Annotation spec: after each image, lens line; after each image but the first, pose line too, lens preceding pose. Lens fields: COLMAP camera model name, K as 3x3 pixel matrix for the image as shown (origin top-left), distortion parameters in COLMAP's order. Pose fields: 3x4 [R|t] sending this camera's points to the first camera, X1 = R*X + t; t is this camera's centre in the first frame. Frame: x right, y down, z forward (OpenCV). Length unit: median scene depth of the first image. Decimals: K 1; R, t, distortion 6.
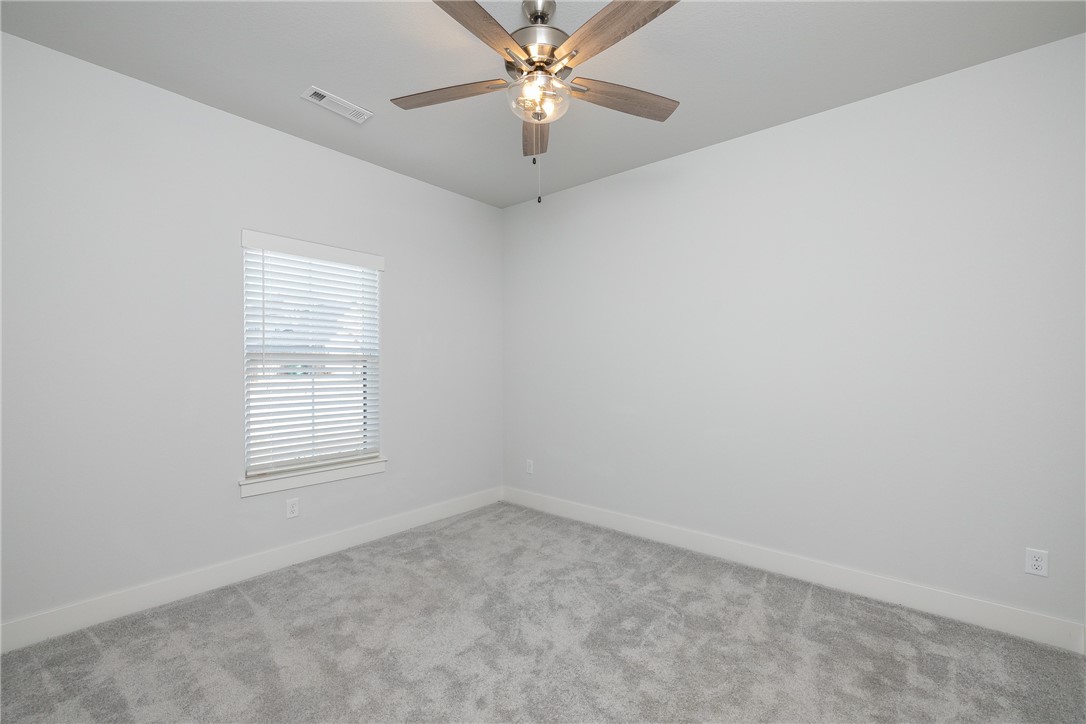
lens RADIAL K [[460.8, 0, 548.2], [0, 460.8, 366.2], [0, 0, 1]] dist [-0.000299, 0.000653]
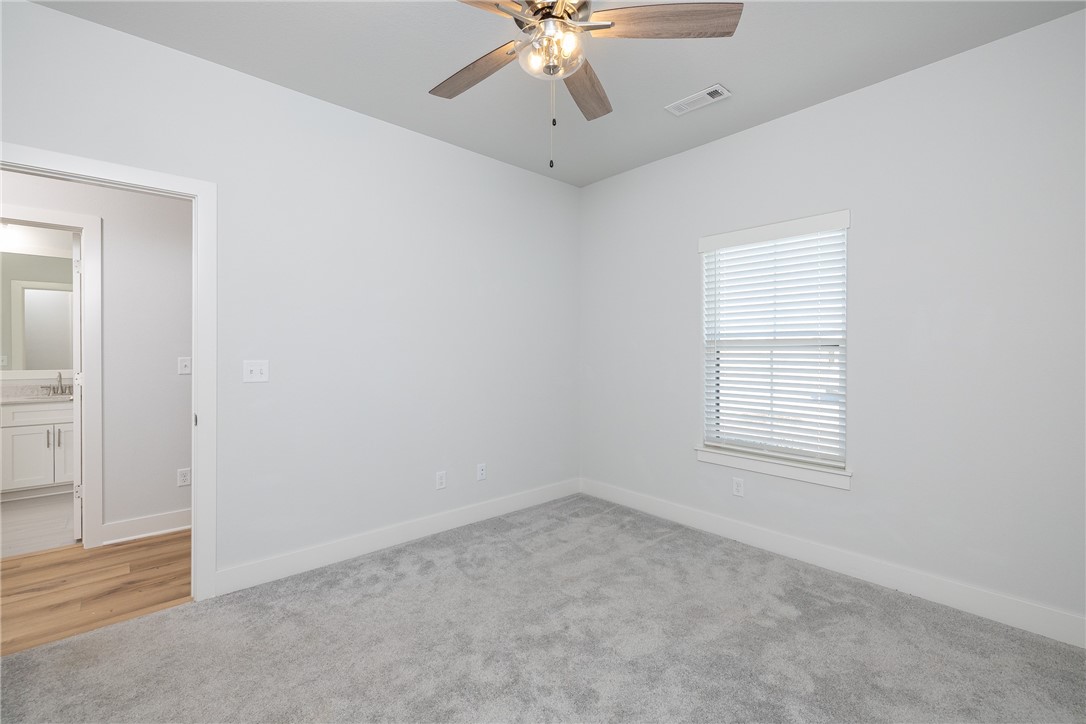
lens RADIAL K [[460.8, 0, 540.9], [0, 460.8, 356.2], [0, 0, 1]] dist [-0.000299, 0.000653]
pose [[-0.114744, 0.012341, -0.993318, 0.574744], [-0.002904, 0.999914, 0.012758, -0.002937], [0.993391, 0.004348, -0.114698, 0.718304]]
